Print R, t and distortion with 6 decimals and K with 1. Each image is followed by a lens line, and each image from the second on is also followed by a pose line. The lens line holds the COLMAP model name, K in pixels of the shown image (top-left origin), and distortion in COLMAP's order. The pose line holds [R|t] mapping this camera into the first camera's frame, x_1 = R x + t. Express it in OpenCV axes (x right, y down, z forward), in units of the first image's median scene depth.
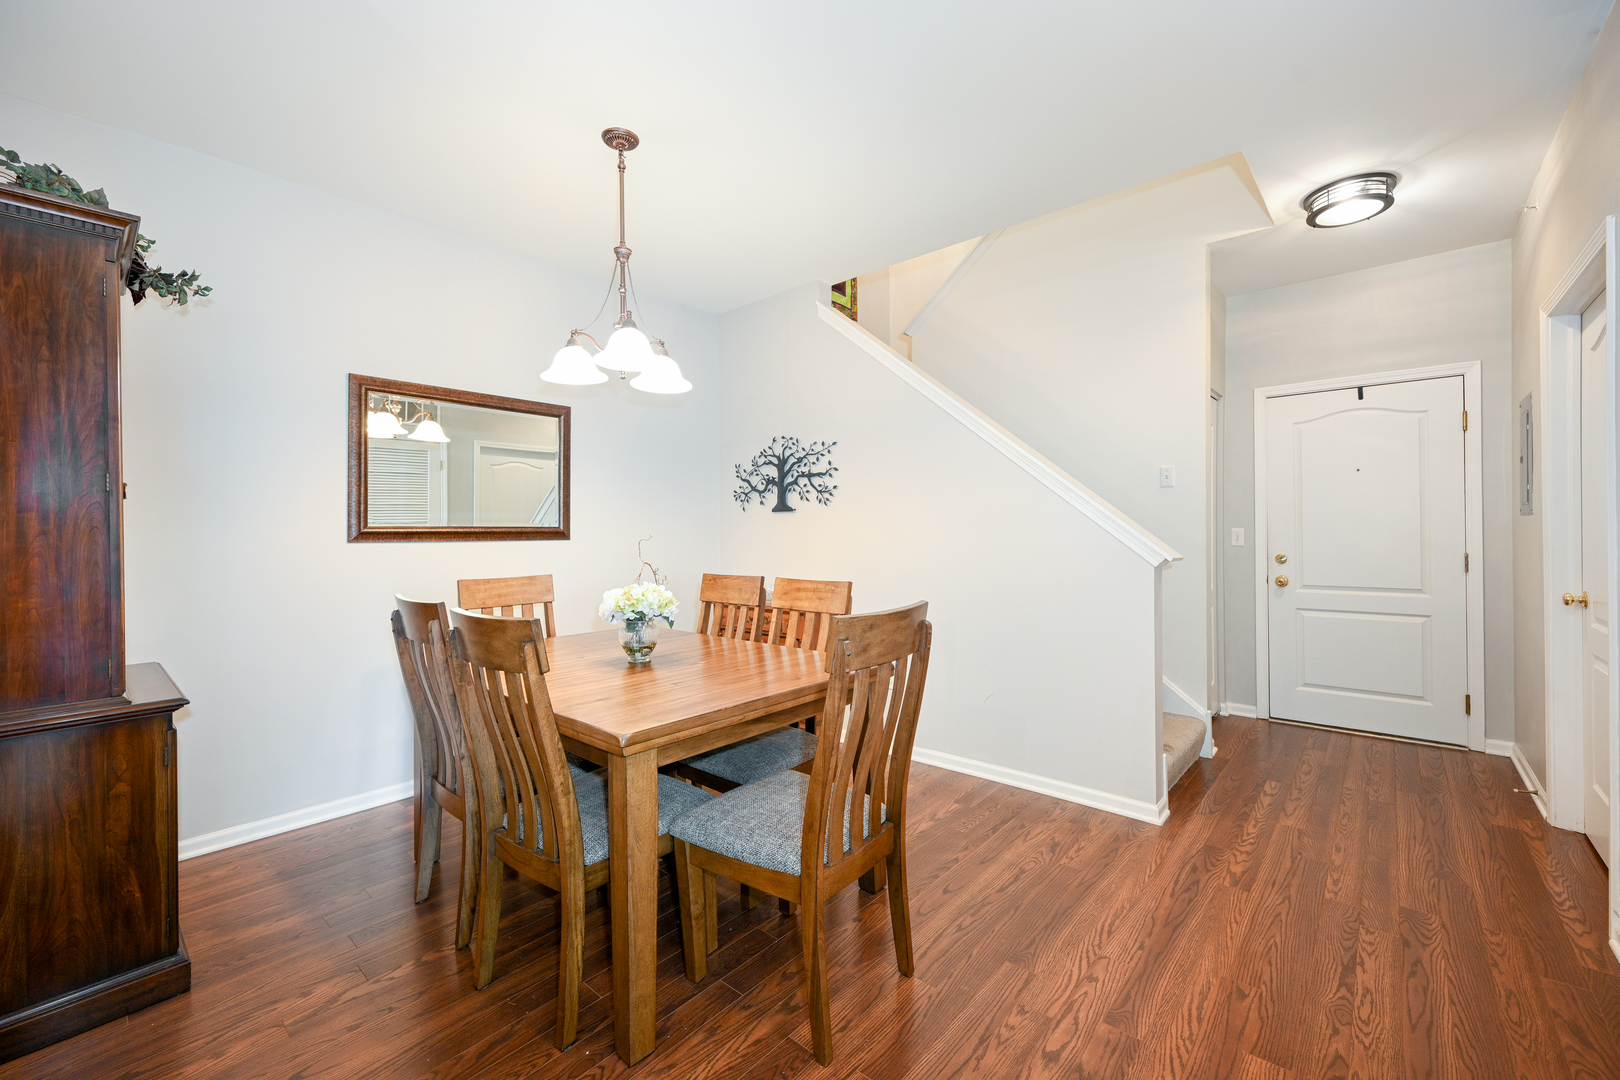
lens RADIAL K [[654.4, 0, 819.5], [0, 654.4, 525.7], [0, 0, 1]] dist [-0.001486, -0.000139]
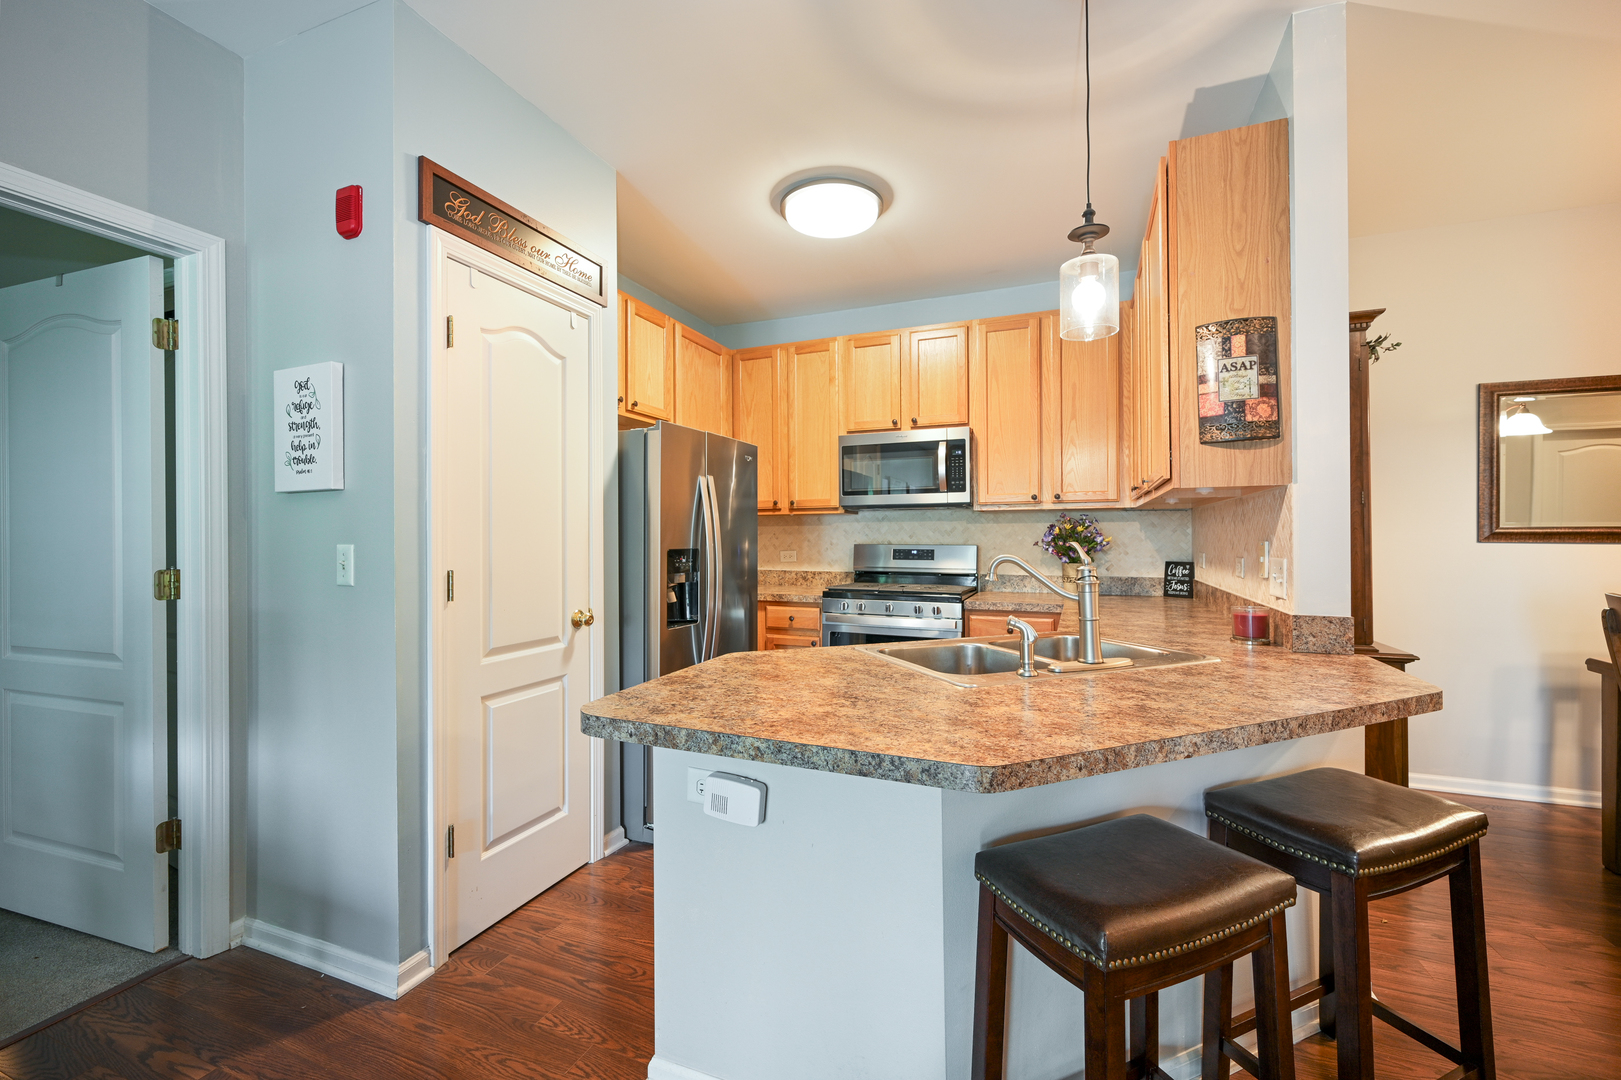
lens RADIAL K [[676.4, 0, 818.7], [0, 676.4, 533.4], [0, 0, 1]] dist [0.000252, -0.000935]
pose [[0.333509, 0.002426, -0.942744, -0.028951], [0.006804, 0.999964, 0.004980, -0.001141], [0.942723, -0.008076, 0.333480, -0.283124]]
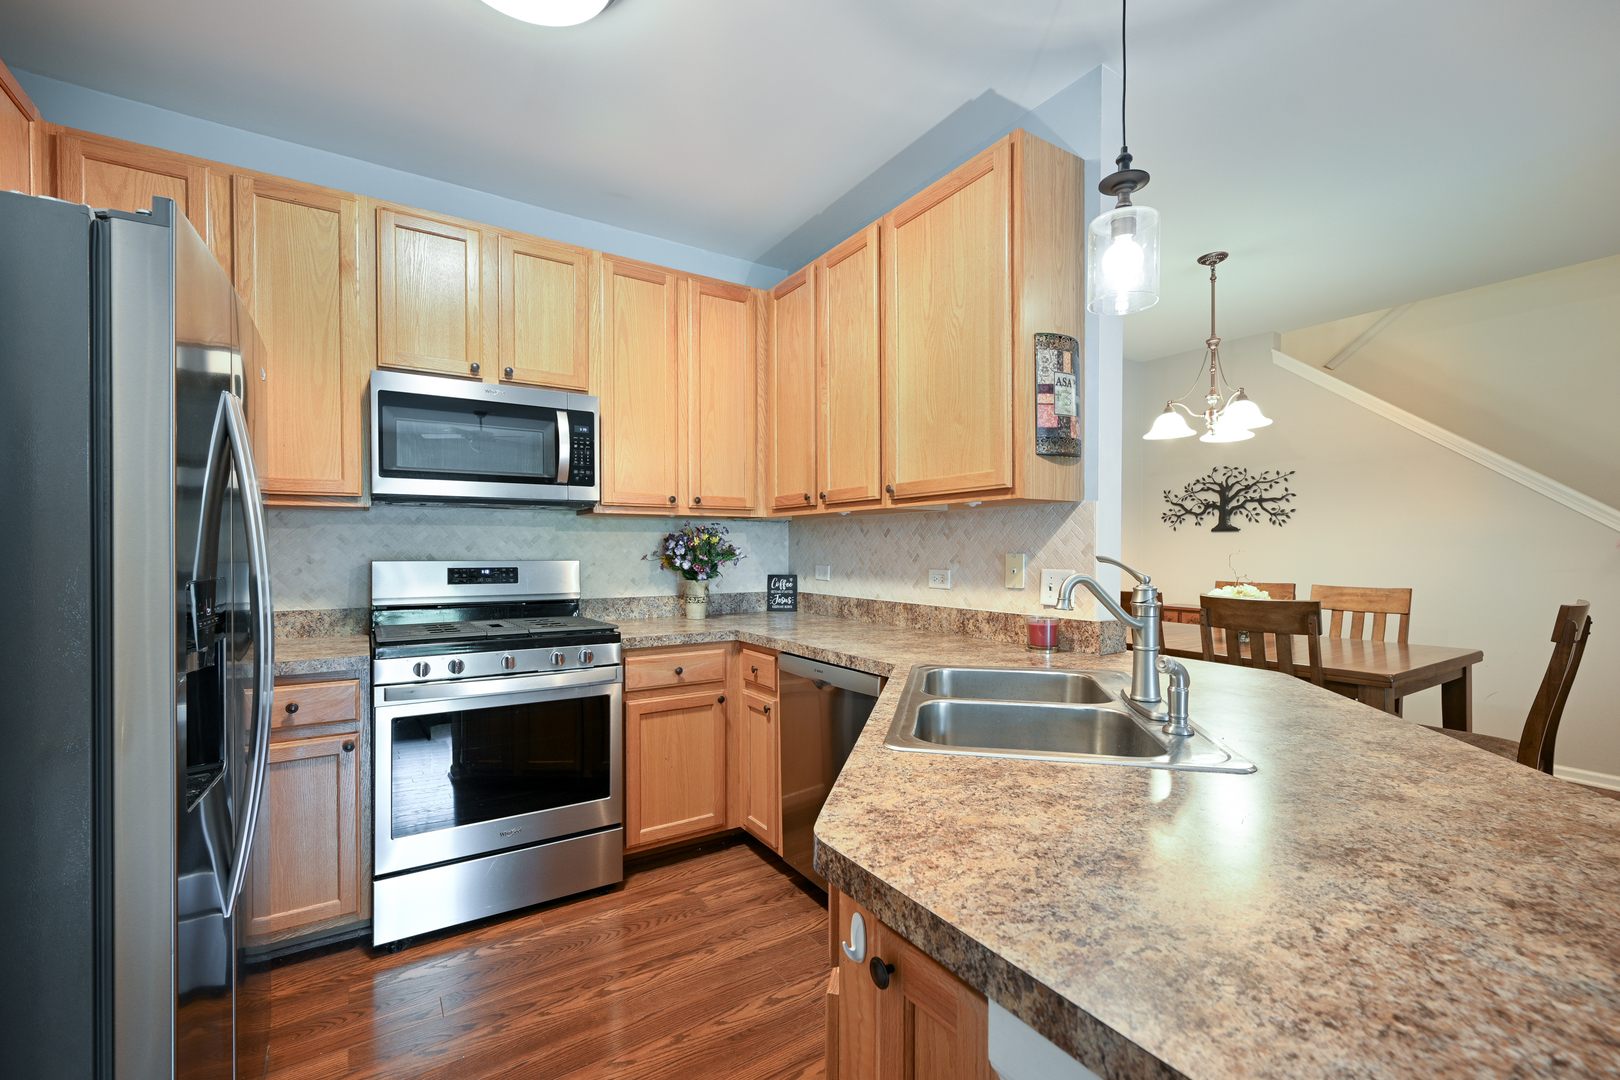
lens RADIAL K [[676.0, 0, 819.3], [0, 676.0, 553.8], [0, 0, 1]] dist [0.000252, -0.000935]
pose [[0.962549, 0.010795, -0.270894, -0.448814], [-0.006237, 0.999824, 0.017682, 0.001387], [0.271037, -0.015330, 0.962447, -0.368990]]
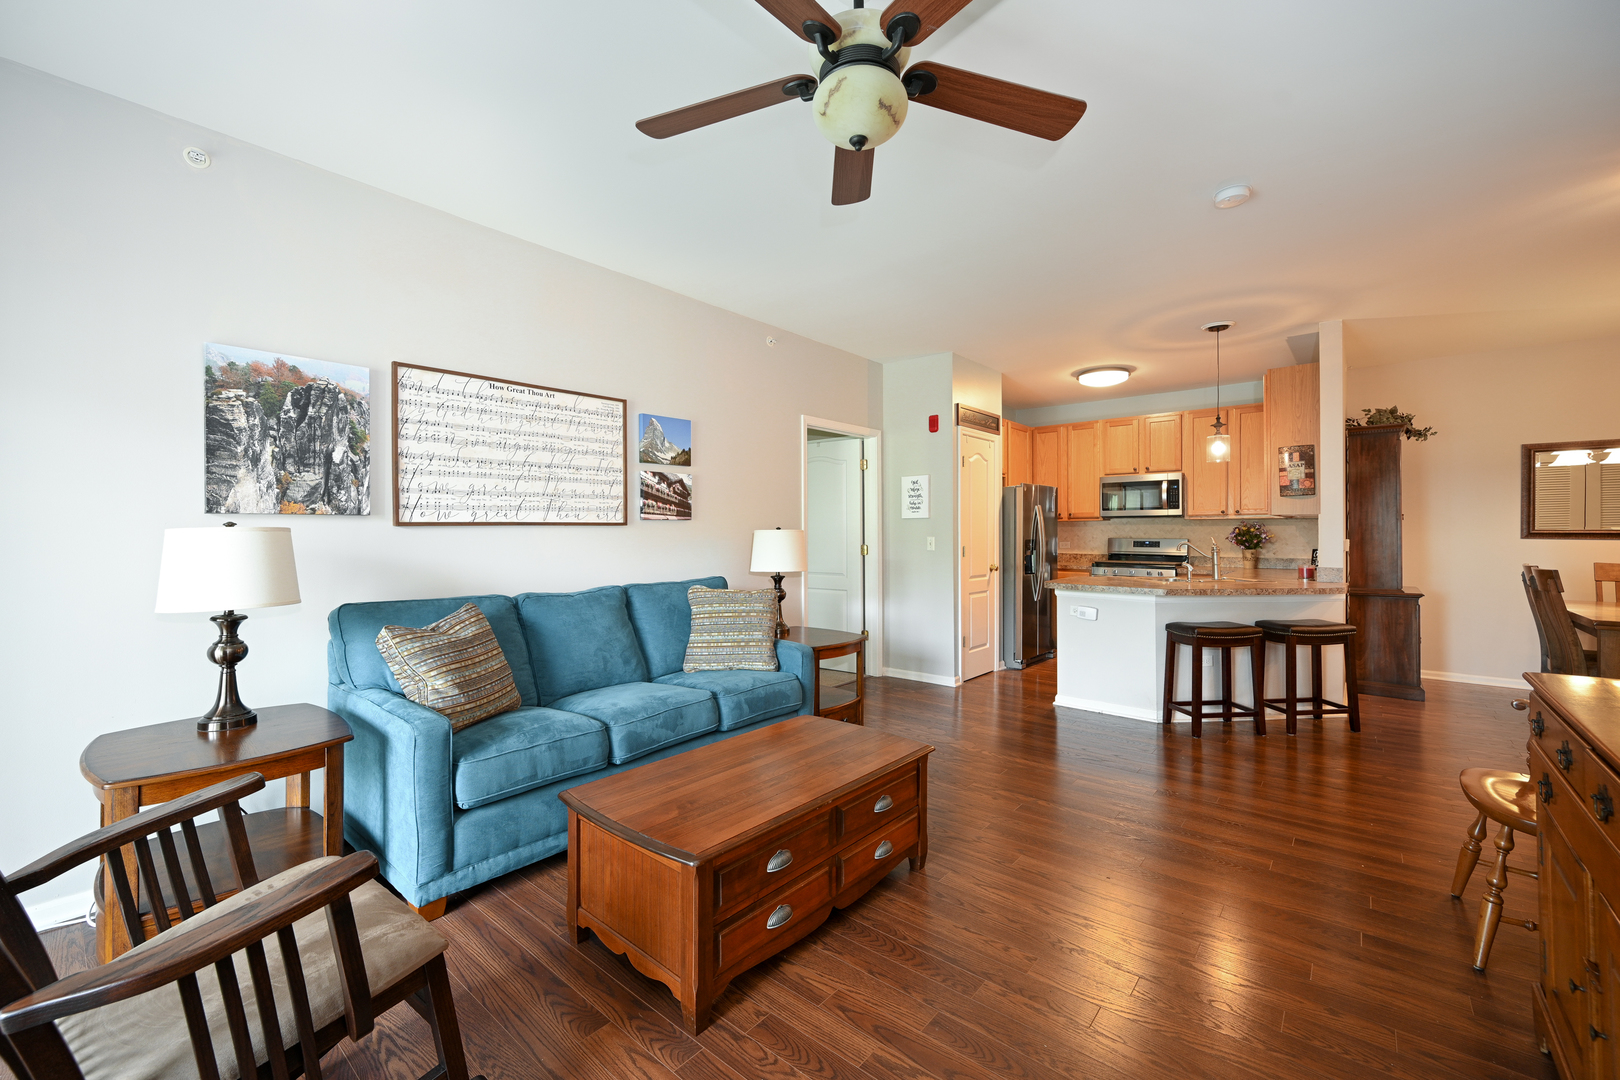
lens RADIAL K [[654.4, 0, 802.7], [0, 654.4, 529.6], [0, 0, 1]] dist [-0.001486, -0.000139]
pose [[-0.005092, 0.006778, -0.999964, 0.801819], [0.007364, 0.999950, 0.006740, -0.019384], [0.999960, -0.007330, -0.005142, -0.714159]]
